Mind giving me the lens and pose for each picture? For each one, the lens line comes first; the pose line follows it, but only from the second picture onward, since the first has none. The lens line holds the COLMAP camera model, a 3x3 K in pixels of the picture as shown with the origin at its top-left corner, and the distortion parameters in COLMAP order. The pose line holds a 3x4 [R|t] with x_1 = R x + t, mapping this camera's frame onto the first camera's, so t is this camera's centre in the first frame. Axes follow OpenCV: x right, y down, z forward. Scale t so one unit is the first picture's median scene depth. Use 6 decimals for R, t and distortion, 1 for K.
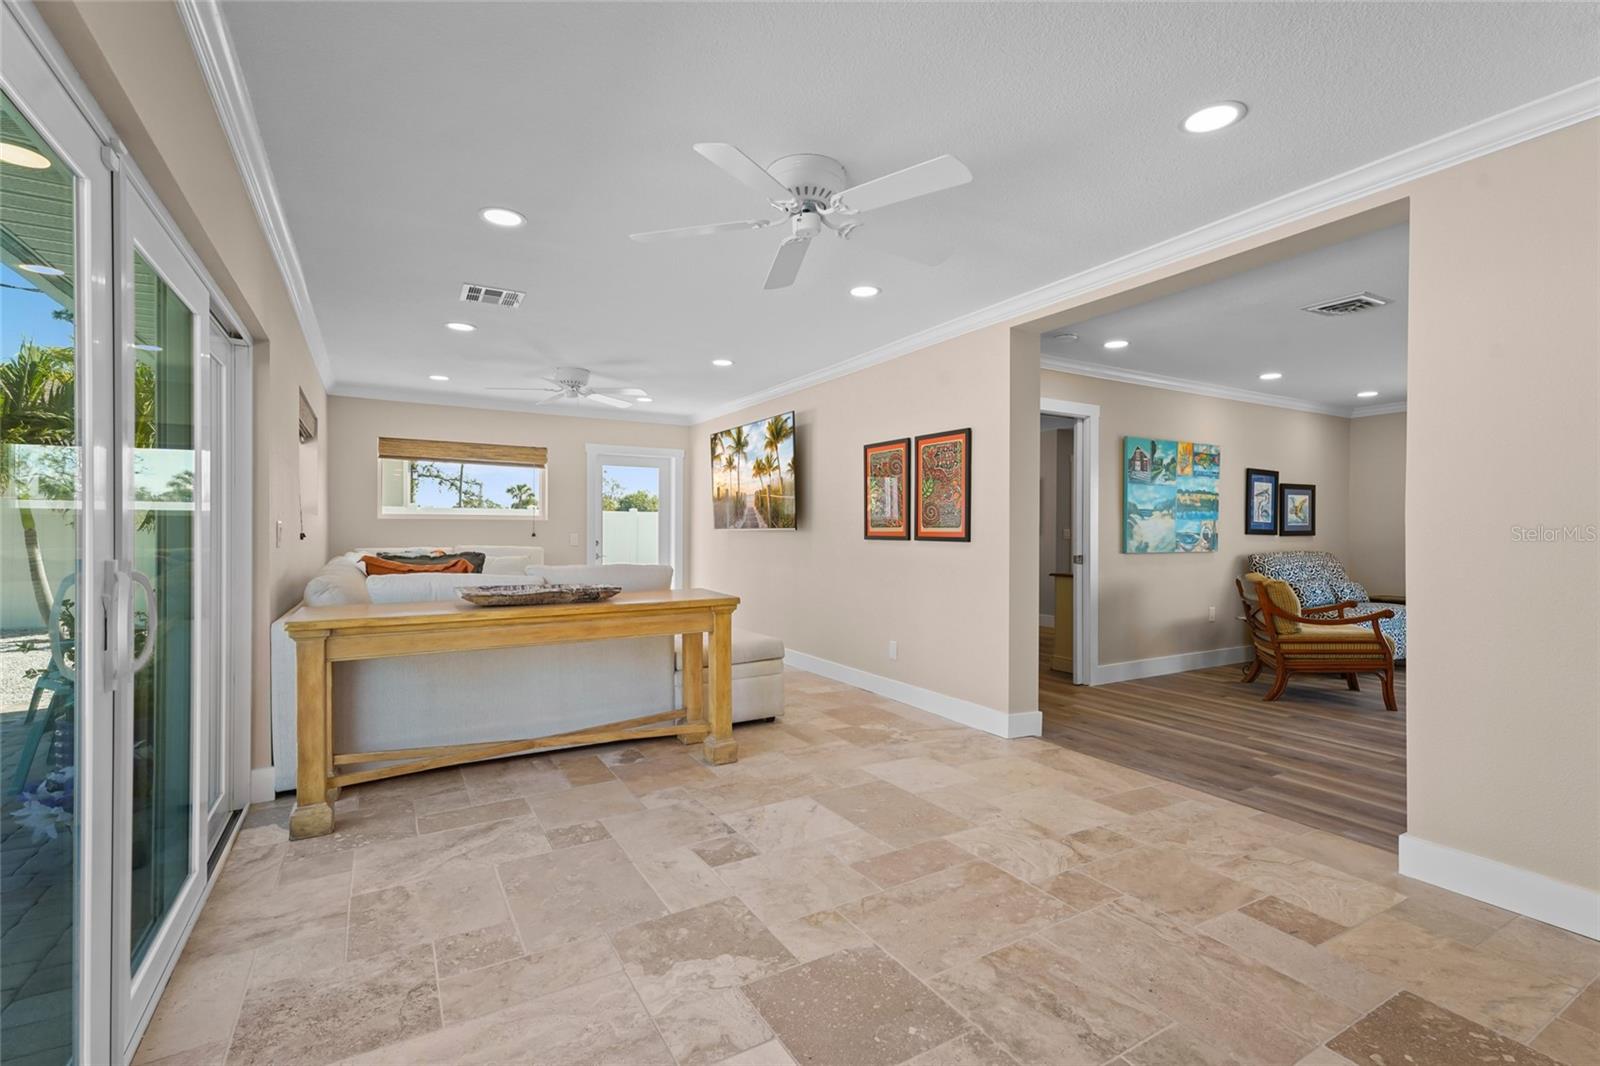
lens RADIAL K [[723.7, 0, 801.9], [0, 723.7, 530.2], [0, 0, 1]] dist [0.000883, 0.000306]
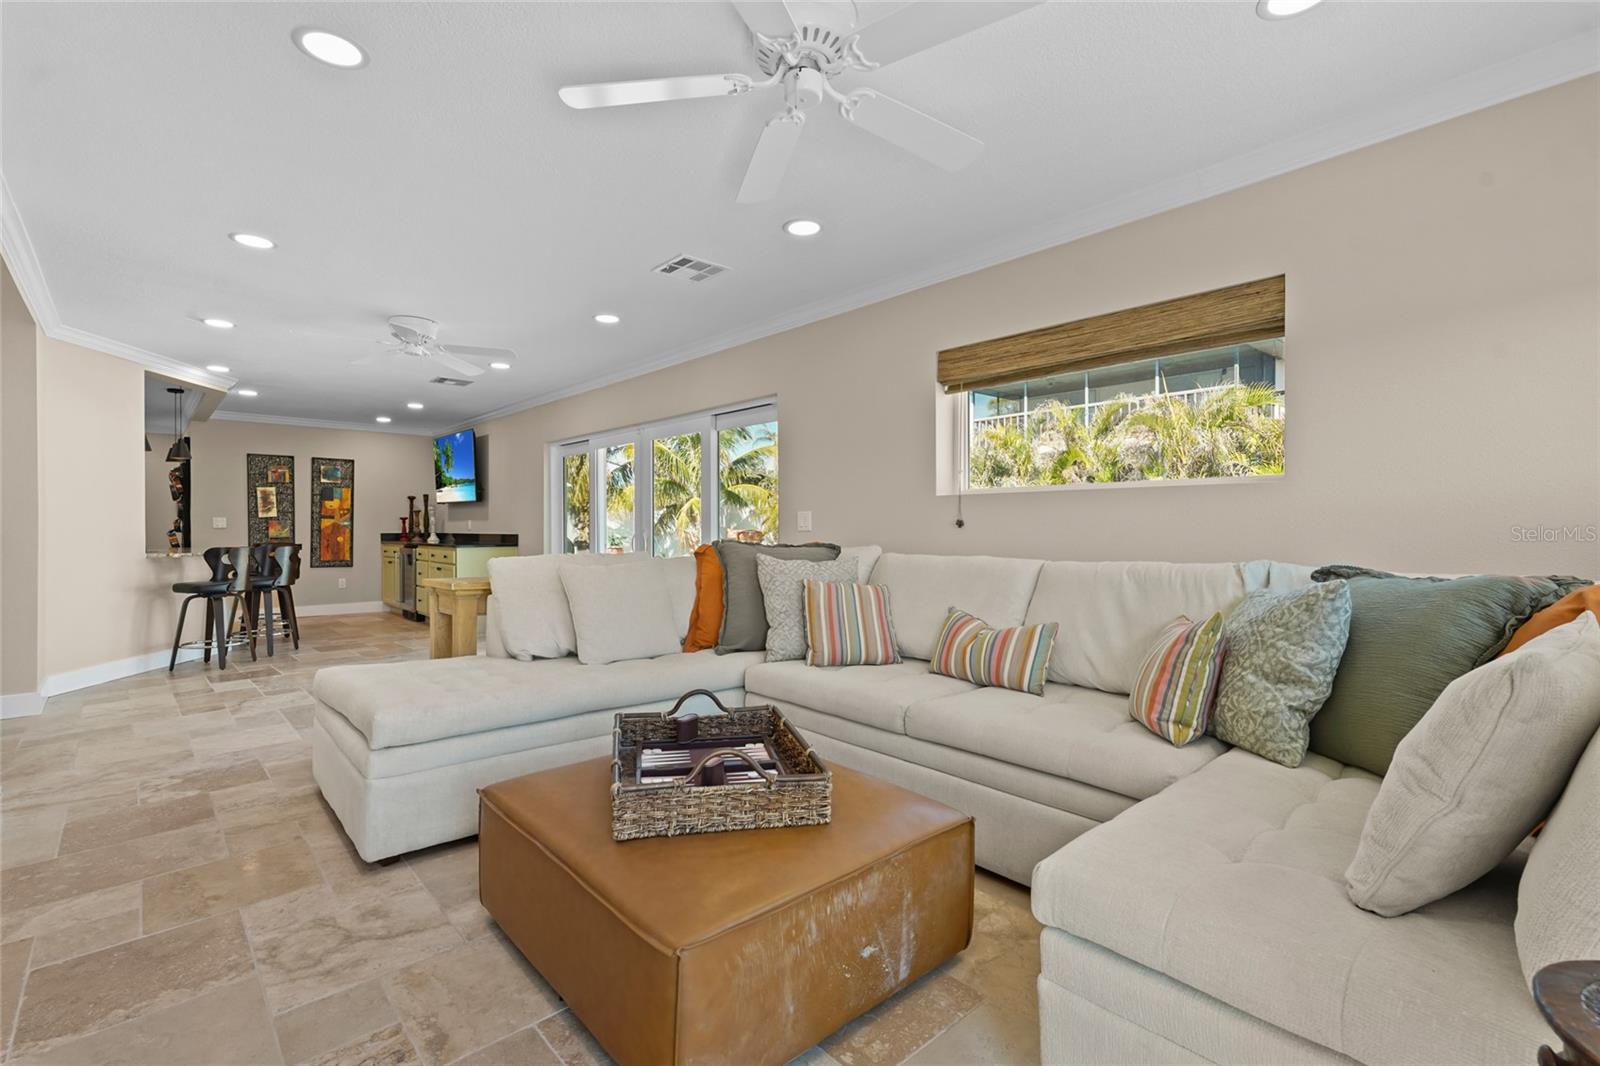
lens RADIAL K [[732.6, 0, 804.6], [0, 732.6, 529.1], [0, 0, 1]] dist [0.010894, -0.000110]
pose [[-0.979373, -0.002771, -0.202039, -0.422577], [-0.002940, 0.999996, 0.000535, 0.018944], [0.202037, 0.001118, -0.979377, 2.210992]]
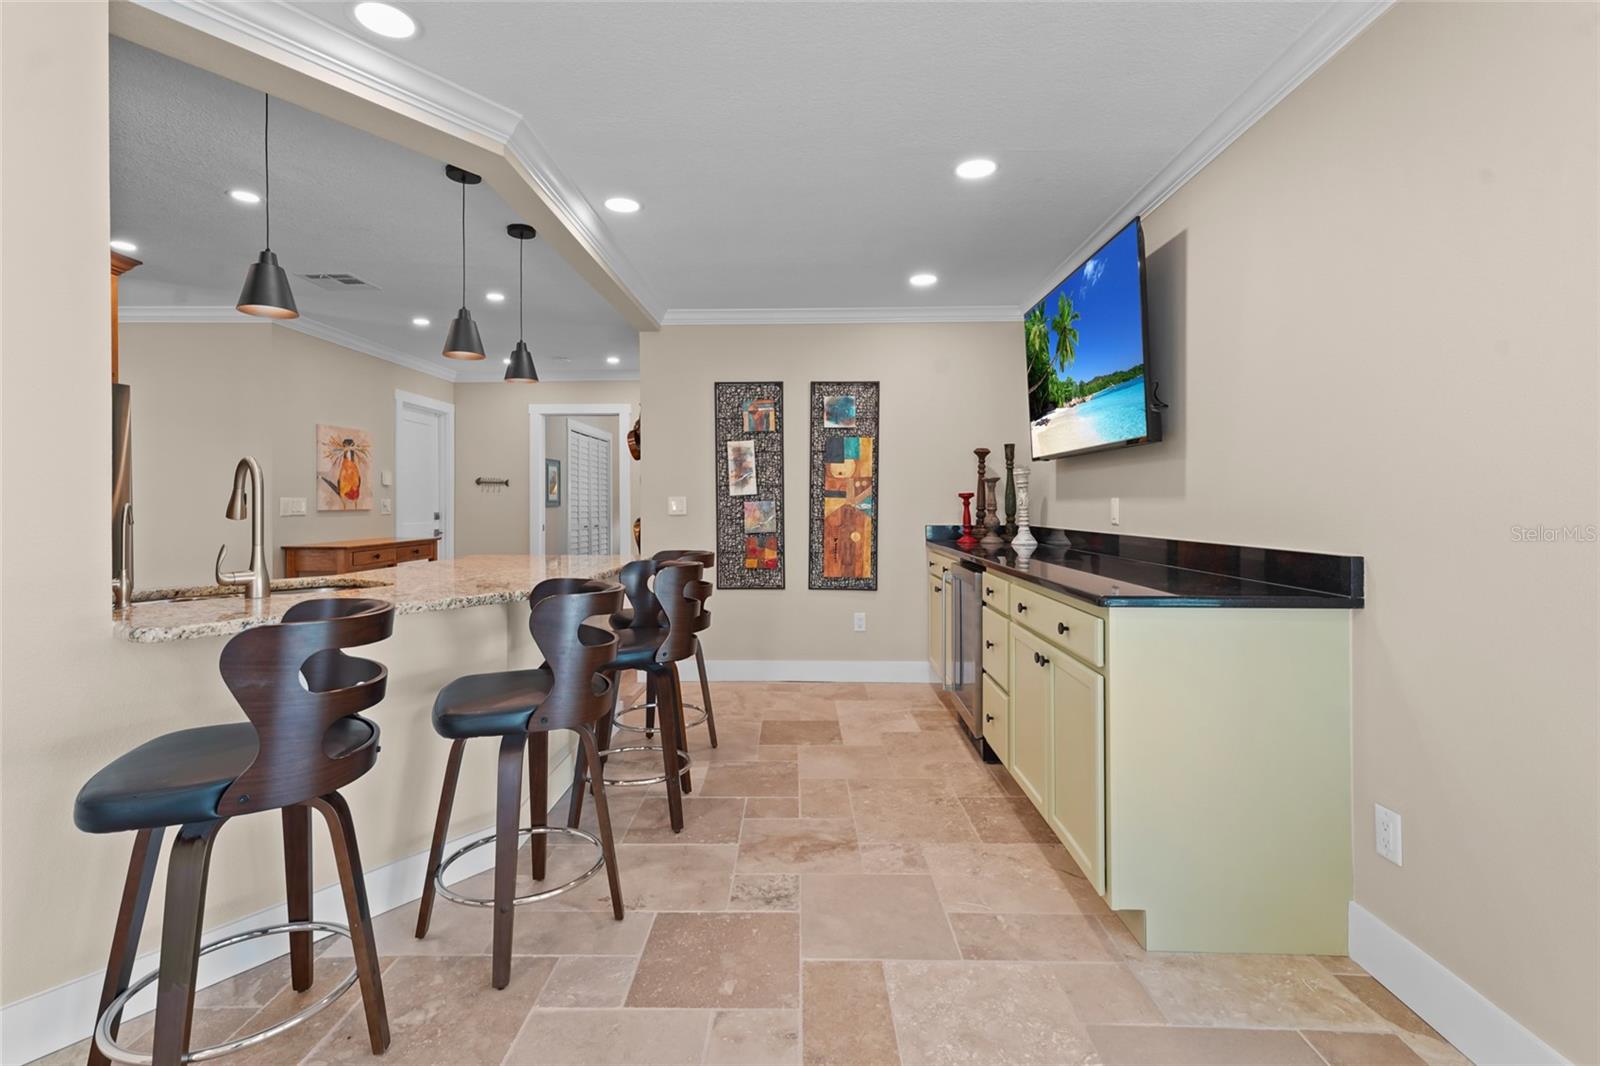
lens RADIAL K [[751.6, 0, 785.2], [0, 751.6, 502.7], [0, 0, 1]] dist [0.020457, 0.000055]
pose [[-0.838926, -0.000173, 0.544245, 0.017713], [-0.001348, 0.999998, -0.001760, 0.001455], [-0.544243, -0.002210, -0.838924, 0.566095]]
